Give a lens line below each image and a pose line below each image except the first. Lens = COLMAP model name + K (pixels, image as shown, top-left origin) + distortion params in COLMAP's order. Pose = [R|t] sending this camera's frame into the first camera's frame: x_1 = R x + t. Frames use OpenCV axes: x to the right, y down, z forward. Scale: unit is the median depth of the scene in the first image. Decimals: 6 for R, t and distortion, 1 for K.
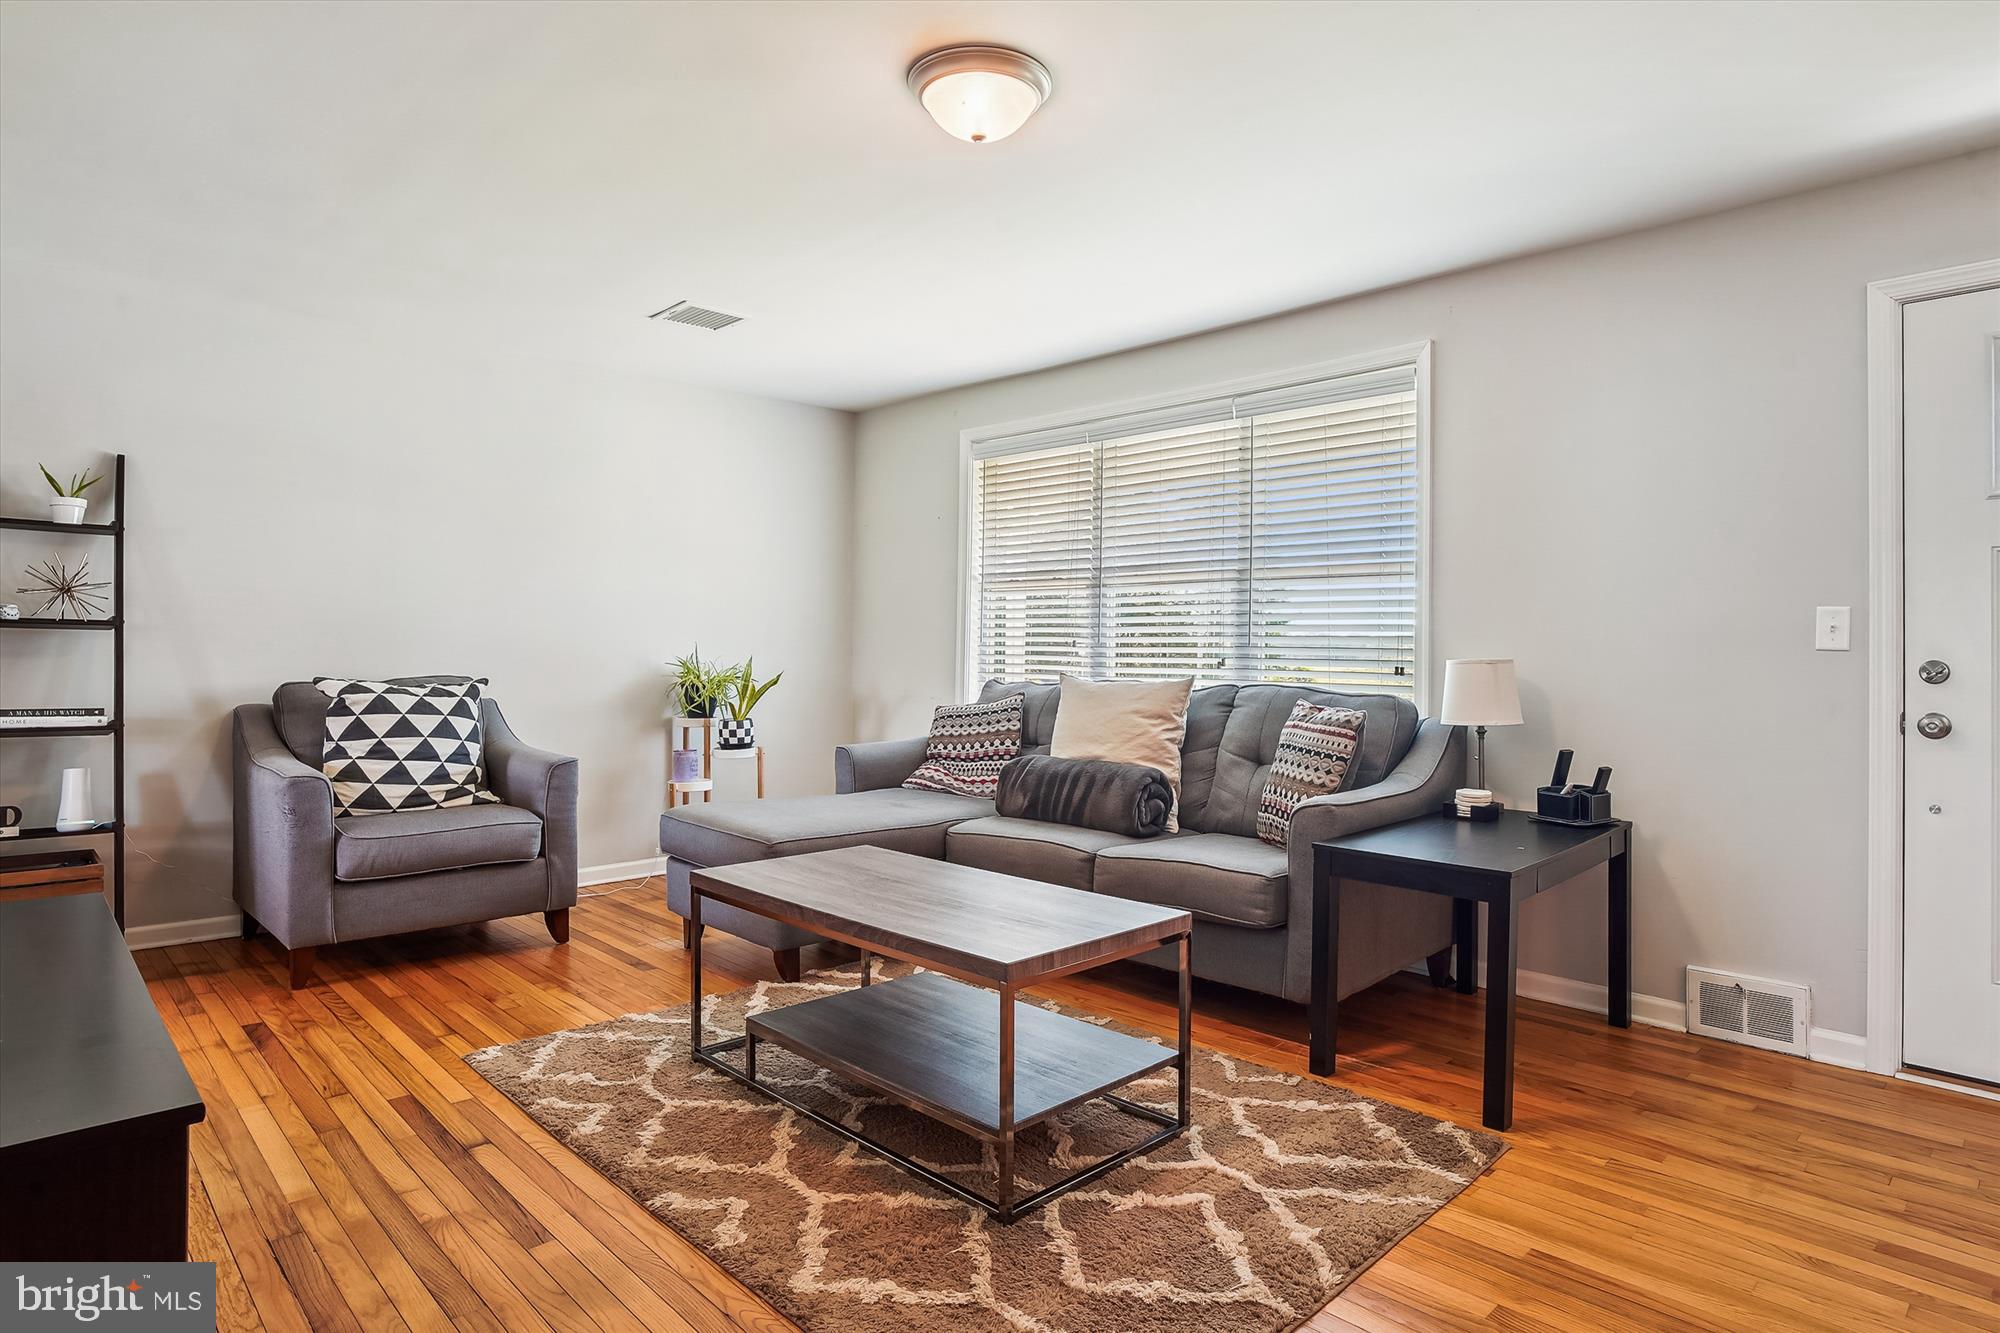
lens RADIAL K [[1068.0, 0, 1010.6], [0, 1068.0, 661.6], [0, 0, 1]] dist [-0.047356, 0.018598]
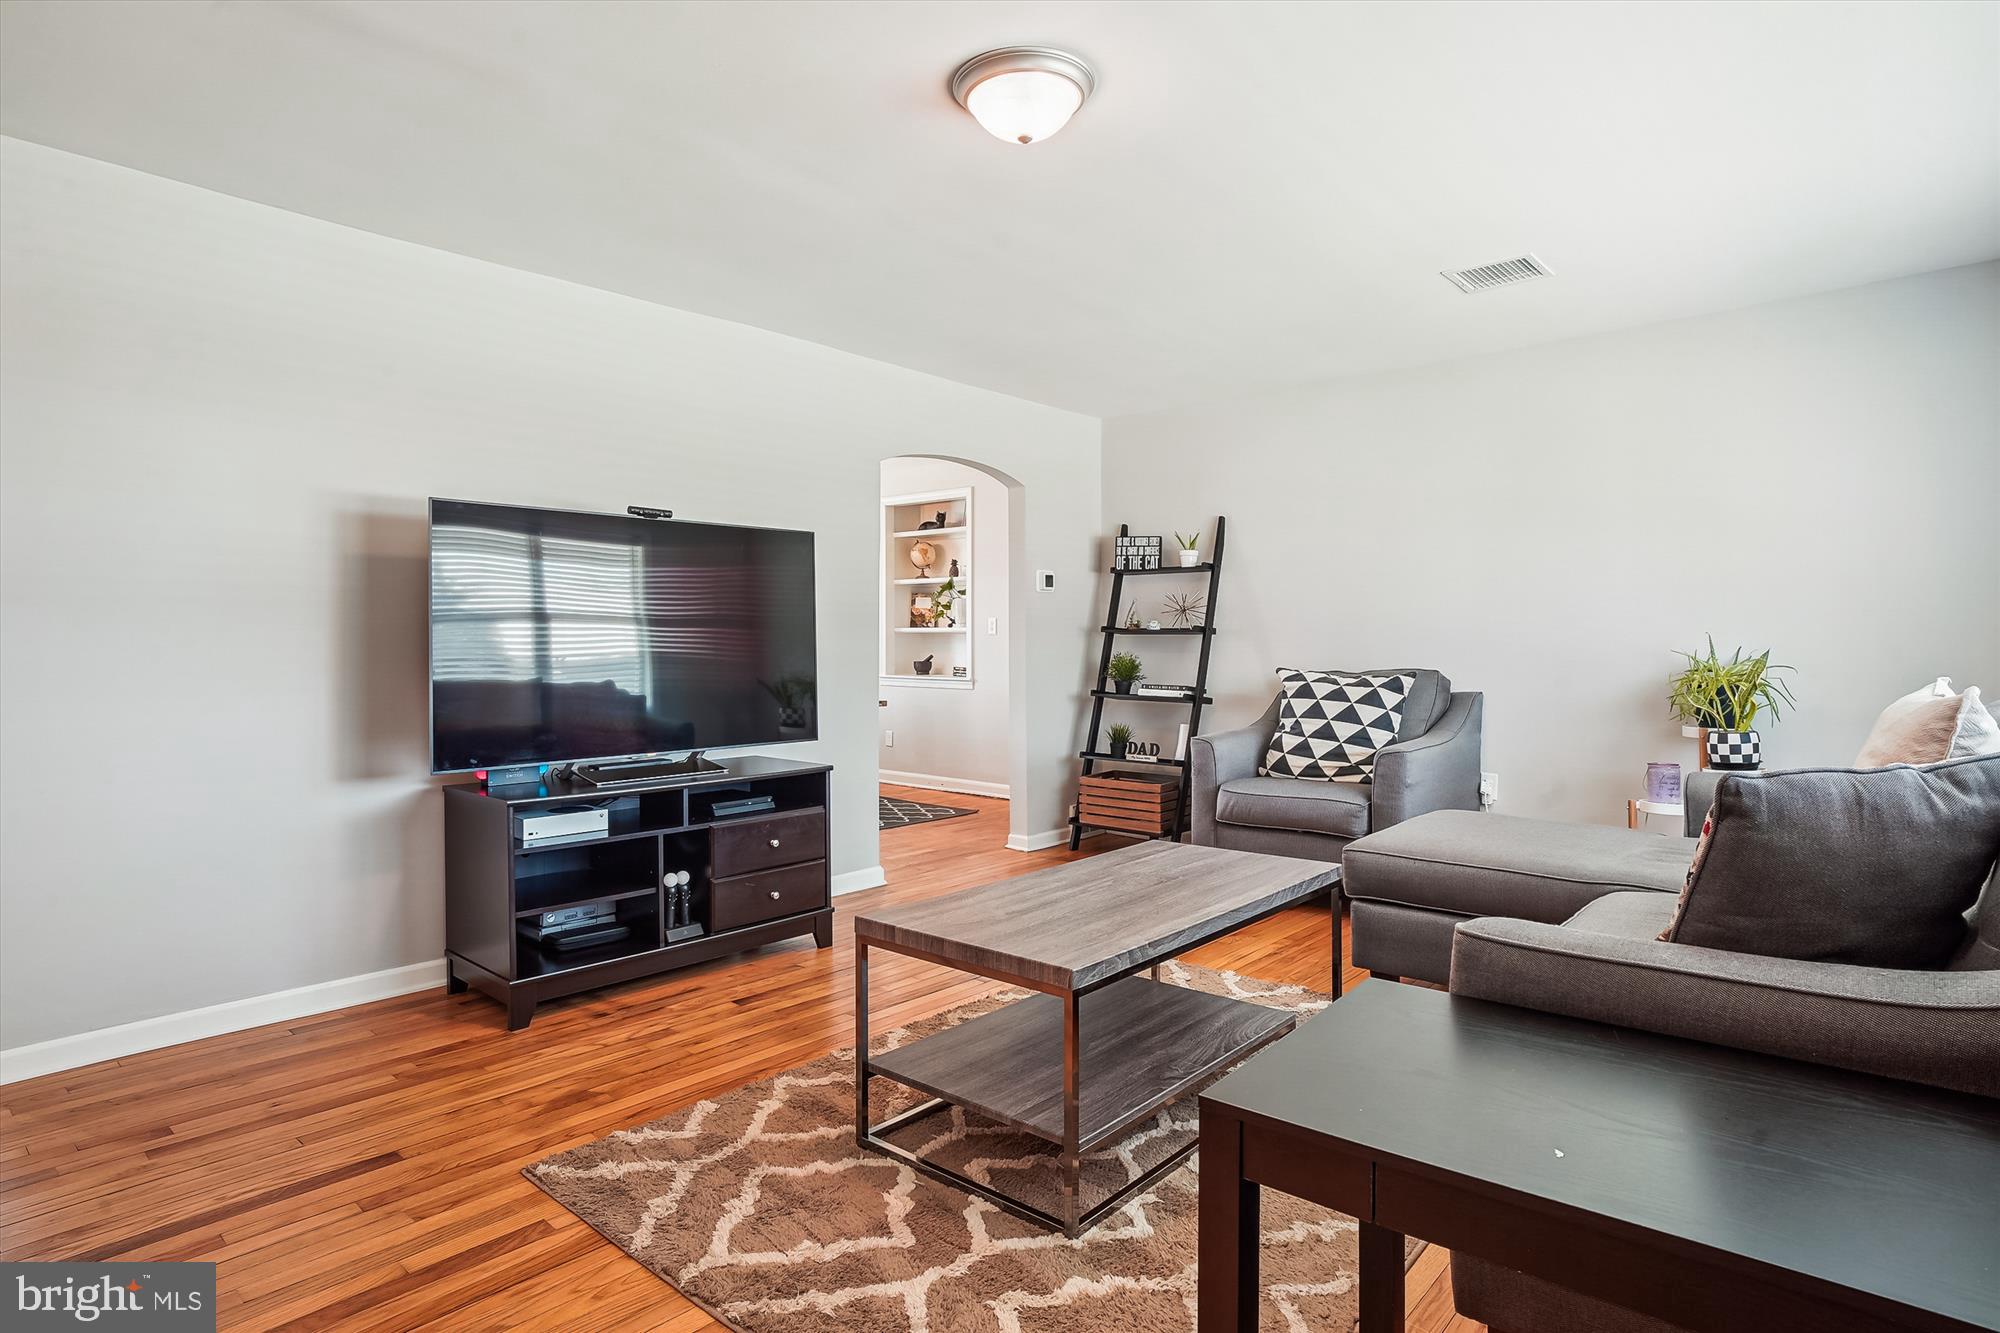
lens RADIAL K [[1068.0, 0, 1017.1], [0, 1068.0, 660.0], [0, 0, 1]] dist [-0.047356, 0.018598]
pose [[0.082687, 0.006161, -0.996556, 0.624116], [0.001734, 0.999978, 0.006326, -0.003646], [0.996574, -0.002251, 0.082675, 0.576429]]
